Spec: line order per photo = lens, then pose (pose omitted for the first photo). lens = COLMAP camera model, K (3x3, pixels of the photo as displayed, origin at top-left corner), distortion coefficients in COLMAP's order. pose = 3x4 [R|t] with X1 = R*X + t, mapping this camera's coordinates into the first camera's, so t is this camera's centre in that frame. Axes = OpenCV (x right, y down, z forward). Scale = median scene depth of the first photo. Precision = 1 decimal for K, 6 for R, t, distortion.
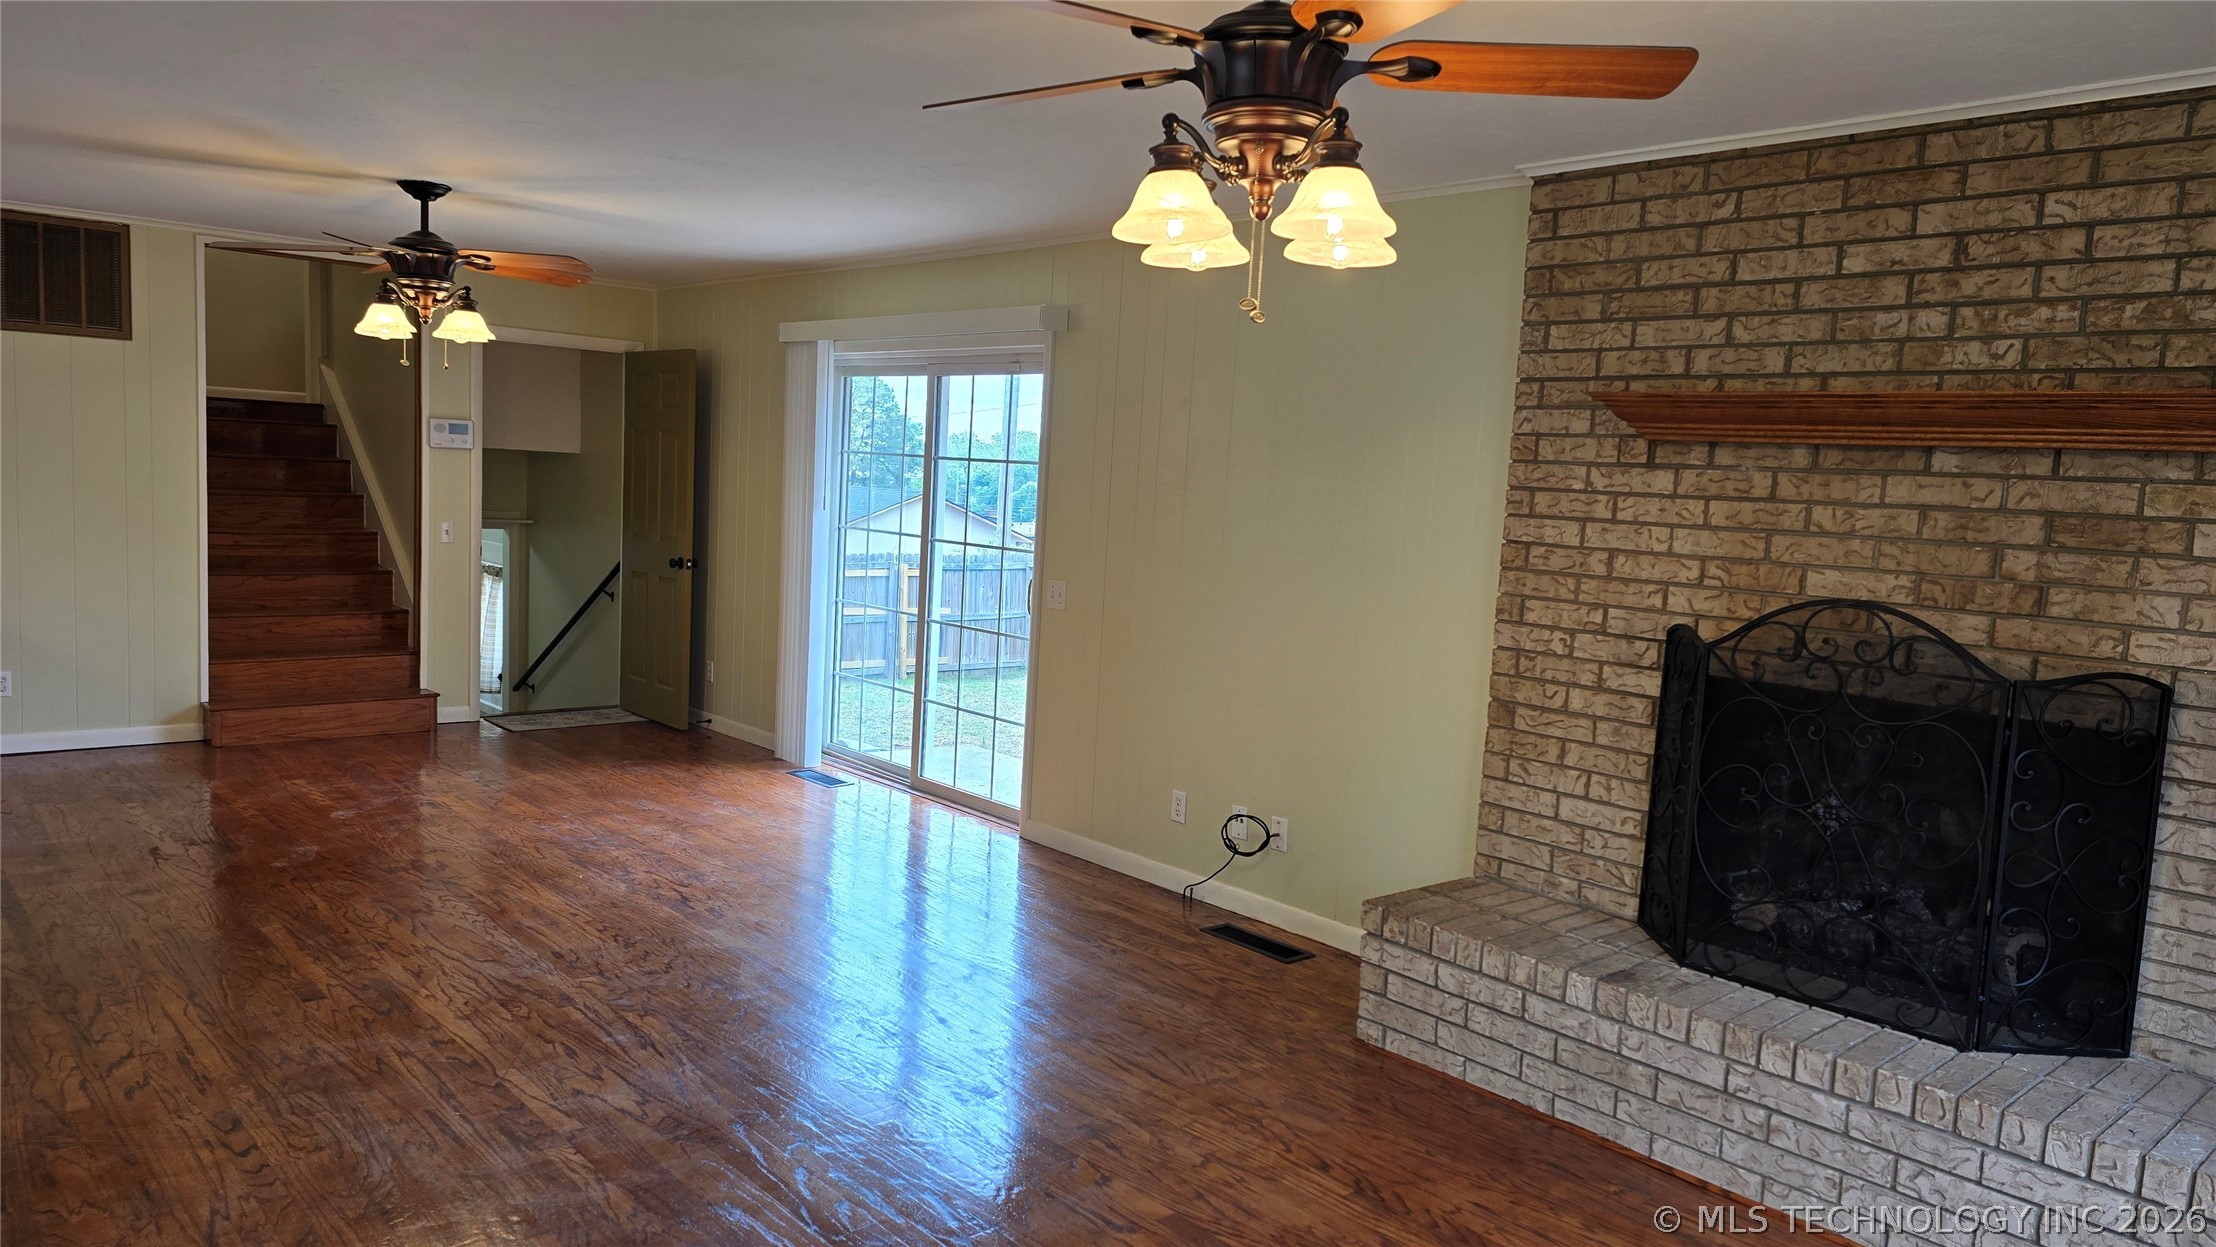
lens RADIAL K [[1482.4, 0, 1093.1], [0, 1482.4, 638.1], [0, 0, 1]] dist [0.071671, -0.056370]
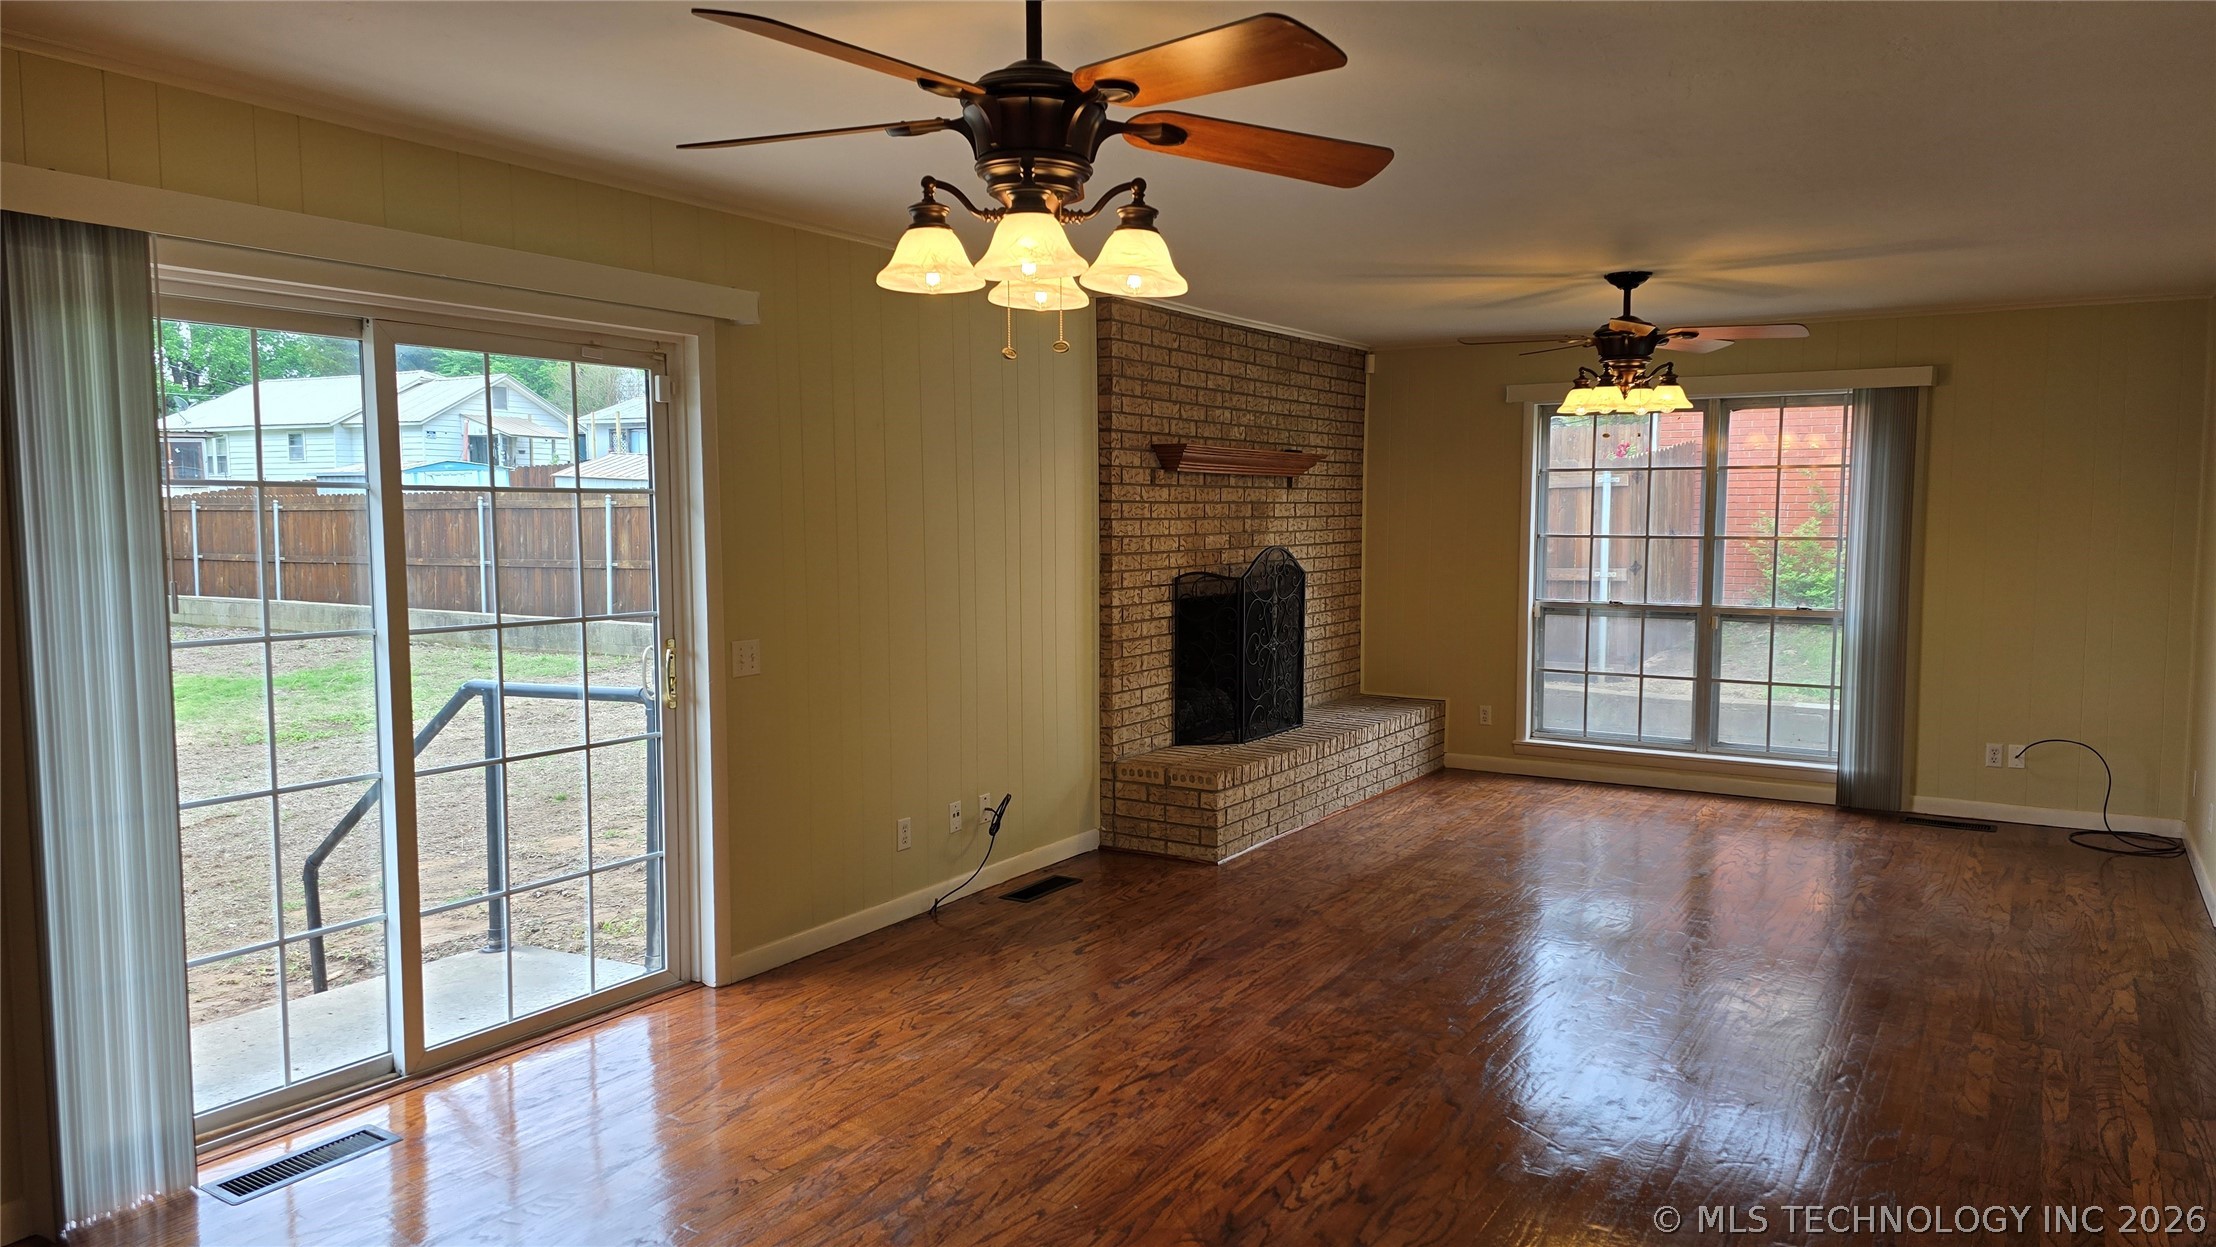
lens RADIAL K [[1482.4, 0, 1095.8], [0, 1482.4, 631.3], [0, 0, 1]] dist [0.071671, -0.056370]
pose [[-0.280472, -0.130424, 0.950960, -0.905671], [0.095428, 0.982029, 0.162830, -0.169580], [-0.955107, 0.136417, -0.262986, 1.112235]]
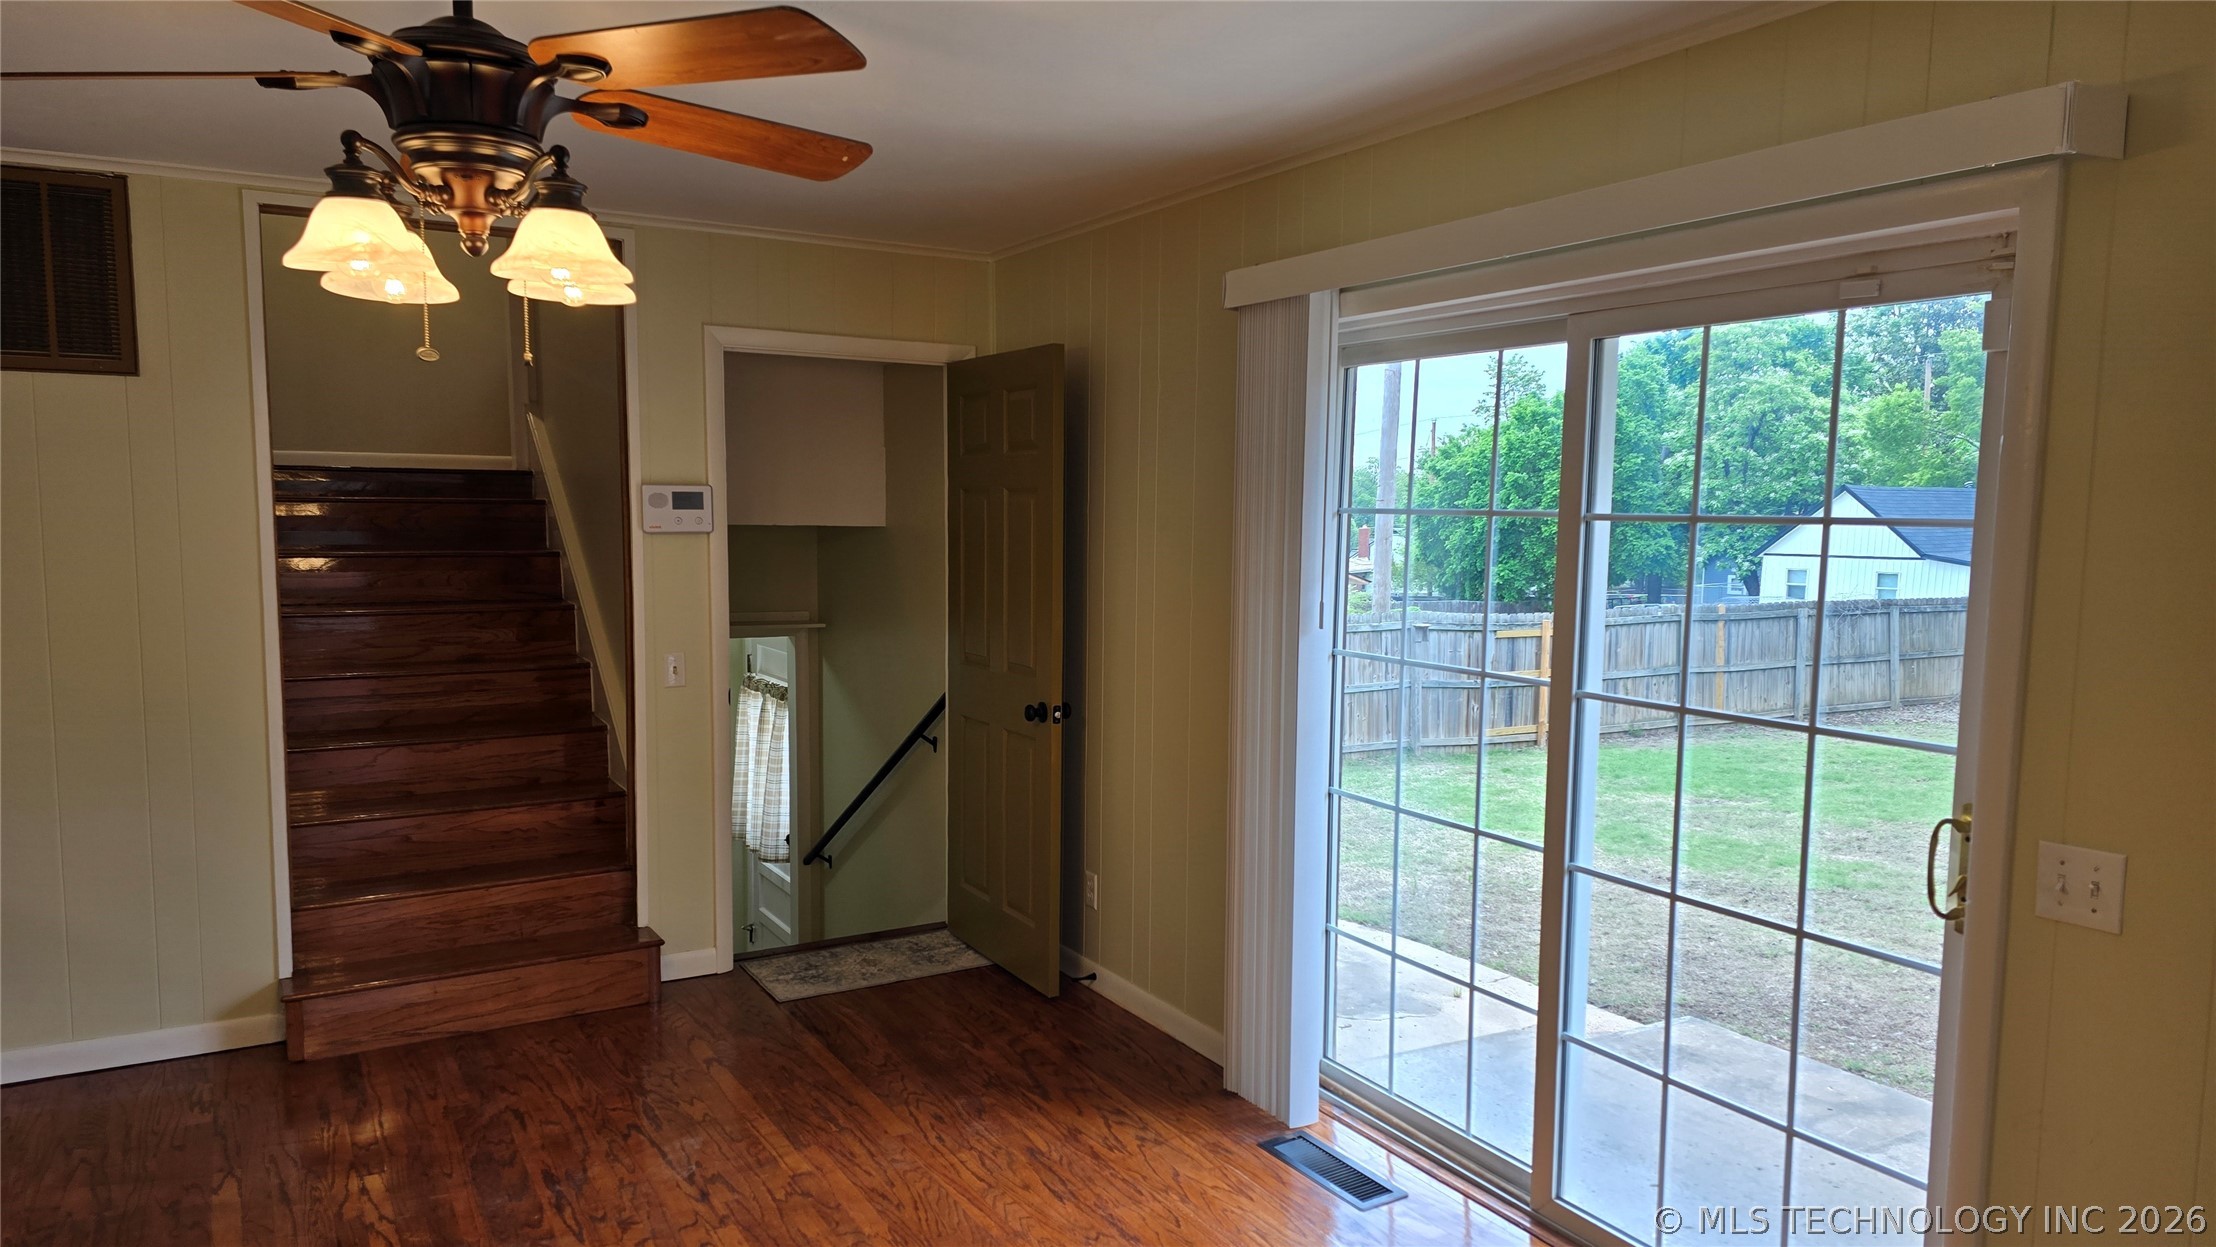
lens RADIAL K [[1482.4, 0, 1109.6], [0, 1482.4, 669.4], [0, 0, 1]] dist [0.071671, -0.056370]
pose [[0.980276, -0.020666, -0.196551, -0.199988], [0.019728, 0.999783, -0.006729, -0.091500], [0.196647, 0.002719, 0.980471, 0.637377]]
